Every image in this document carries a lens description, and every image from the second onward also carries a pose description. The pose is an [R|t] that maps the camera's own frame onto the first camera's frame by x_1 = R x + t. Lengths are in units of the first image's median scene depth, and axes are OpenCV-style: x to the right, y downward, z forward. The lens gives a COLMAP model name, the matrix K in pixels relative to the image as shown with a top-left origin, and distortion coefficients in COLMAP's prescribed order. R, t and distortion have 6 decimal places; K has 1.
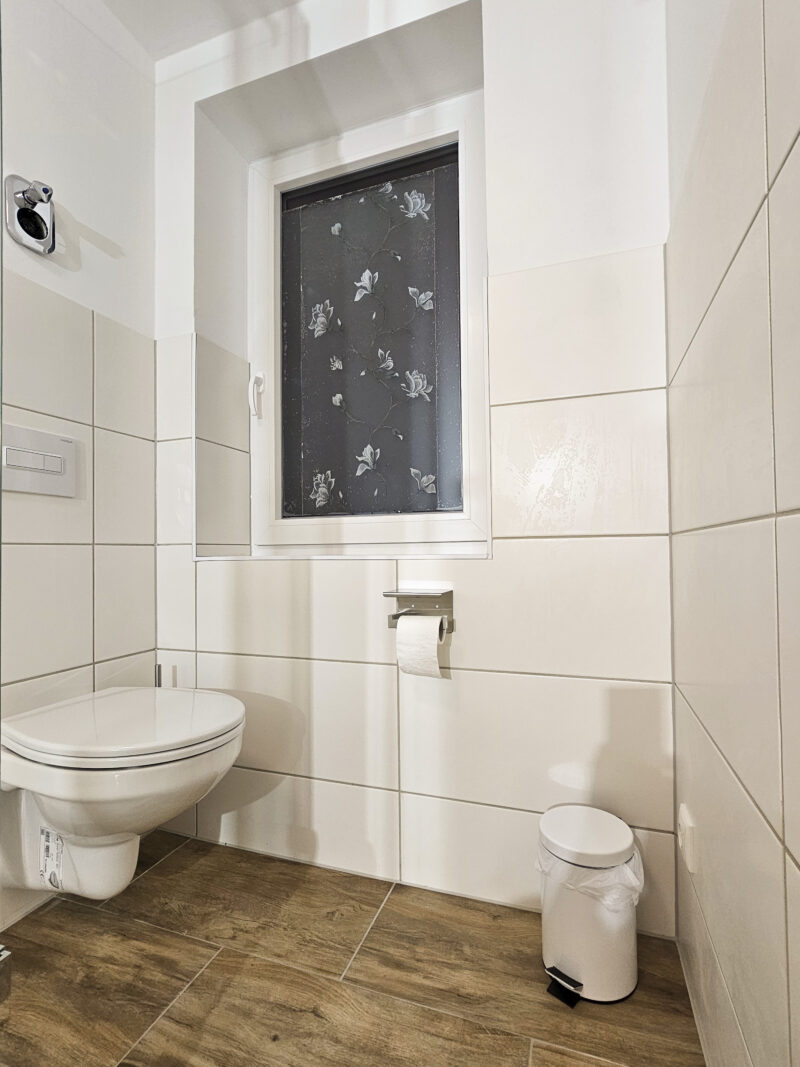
lens RADIAL K [[518.1, 0, 397.3], [0, 518.1, 538.8], [0, 0, 1]] dist [-0.000371, 0.001128]
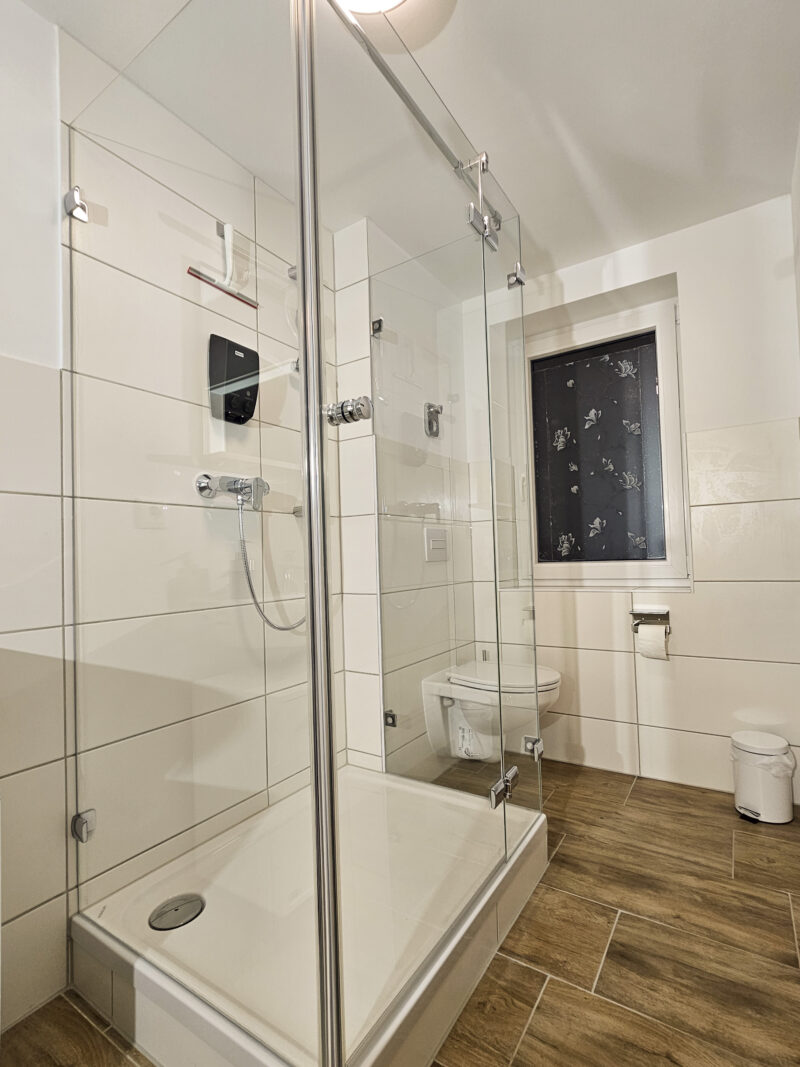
lens RADIAL K [[518.1, 0, 397.3], [0, 518.1, 538.8], [0, 0, 1]] dist [-0.000371, 0.001128]
pose [[0.971471, -0.026913, -0.235625, -0.305375], [0.026557, 0.999636, -0.004687, -0.134273], [0.235666, -0.001705, 0.971833, -0.771983]]
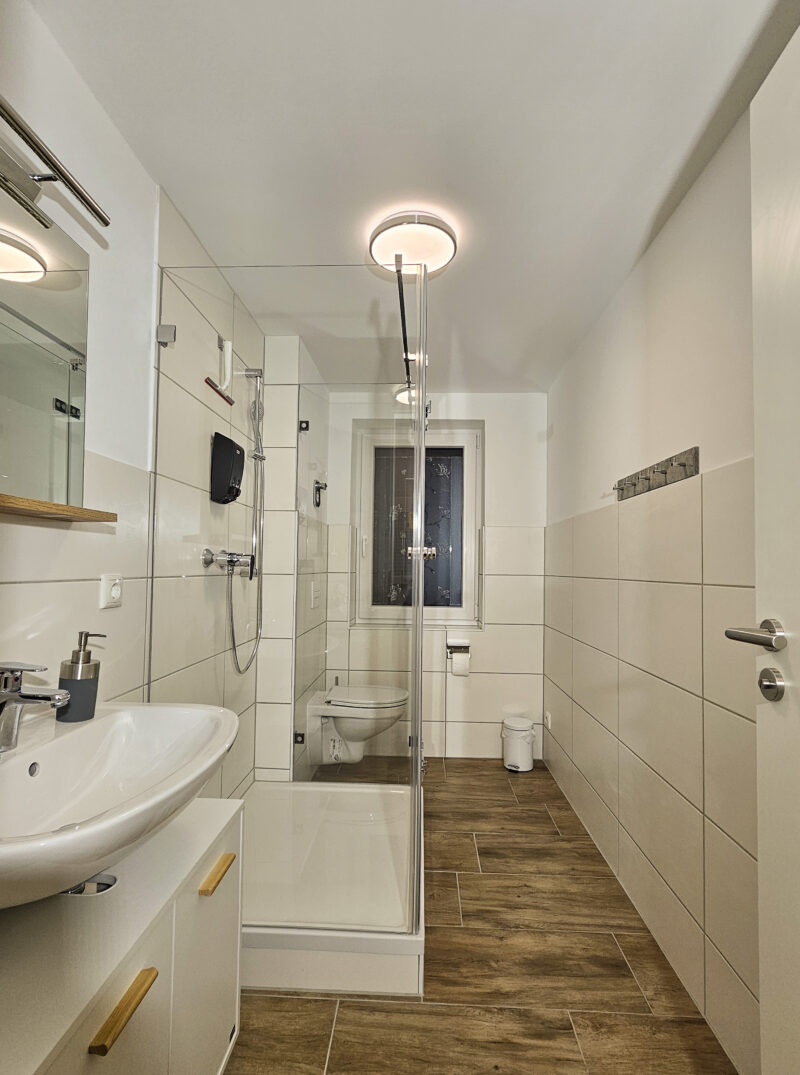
lens RADIAL K [[522.0, 0, 400.1], [0, 522.0, 548.9], [0, 0, 1]] dist [-0.002545, -0.000147]
pose [[0.956143, 0.033046, 0.291032, -0.843394], [-0.030283, 0.999443, -0.013995, -0.275608], [-0.291332, 0.004568, 0.956611, -1.196814]]
